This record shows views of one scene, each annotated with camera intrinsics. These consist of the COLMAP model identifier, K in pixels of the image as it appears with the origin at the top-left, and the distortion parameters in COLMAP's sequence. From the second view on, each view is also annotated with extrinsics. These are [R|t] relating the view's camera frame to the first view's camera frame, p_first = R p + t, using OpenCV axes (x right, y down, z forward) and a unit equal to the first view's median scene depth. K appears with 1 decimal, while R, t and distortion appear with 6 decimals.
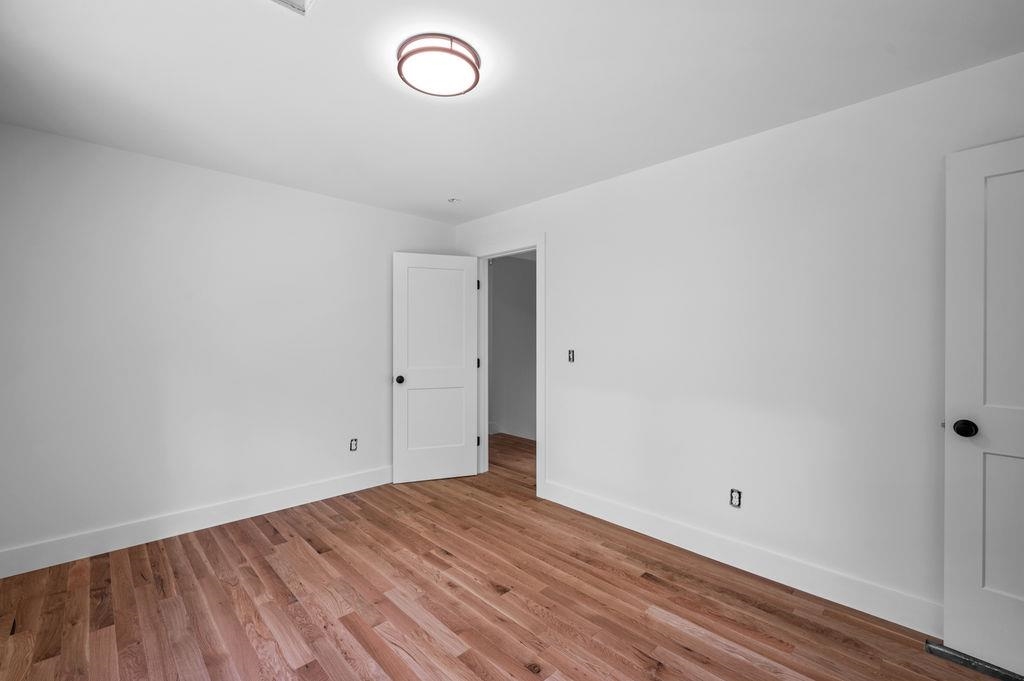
lens RADIAL K [[438.8, 0, 504.5], [0, 438.8, 339.1], [0, 0, 1]] dist [0.000459, -0.000300]
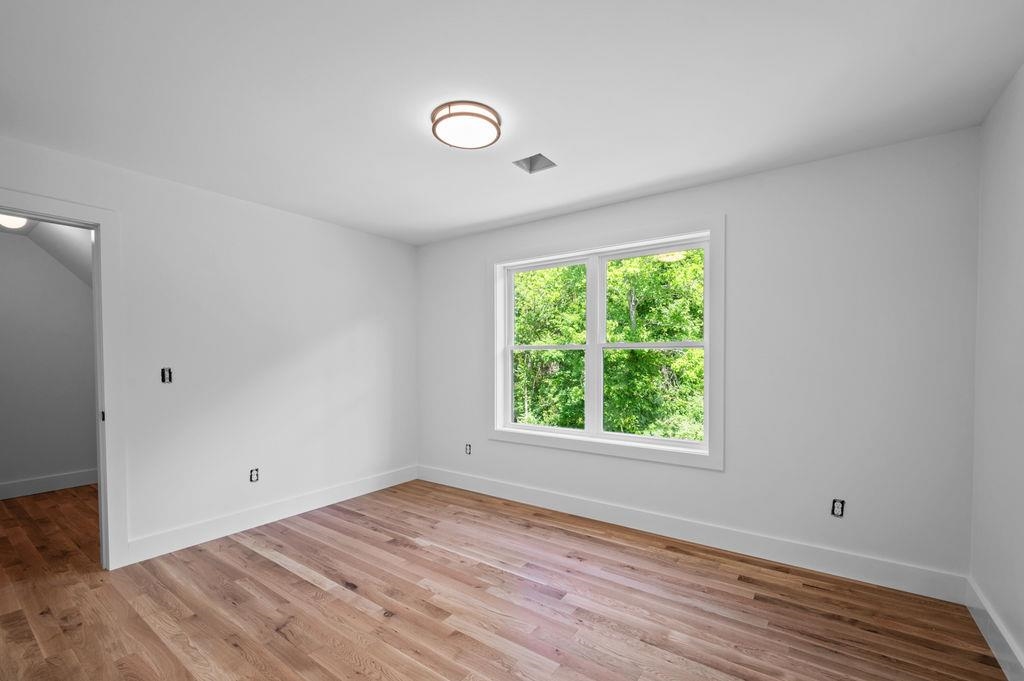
lens RADIAL K [[430.4, 0, 526.5], [0, 430.4, 367.4], [0, 0, 1]] dist [0.000374, 0.000118]
pose [[-0.977698, 0.007427, -0.209884, -0.044951], [0.001276, 0.999566, 0.029426, -0.004295], [0.210011, 0.028502, -0.977283, 1.577769]]
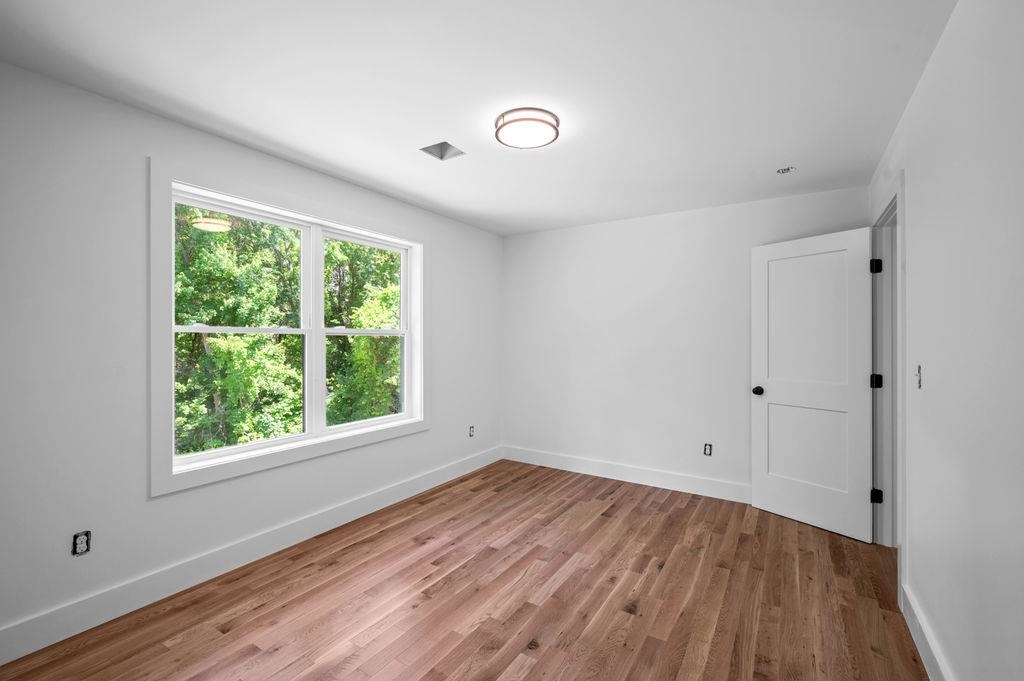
lens RADIAL K [[438.8, 0, 504.5], [0, 438.8, 339.1], [0, 0, 1]] dist [0.000459, -0.000300]
pose [[0.233770, -0.002695, -0.972288, 0.768588], [-0.007186, 0.999964, -0.004499, -0.004085], [0.972265, 0.008038, 0.233742, 0.460954]]
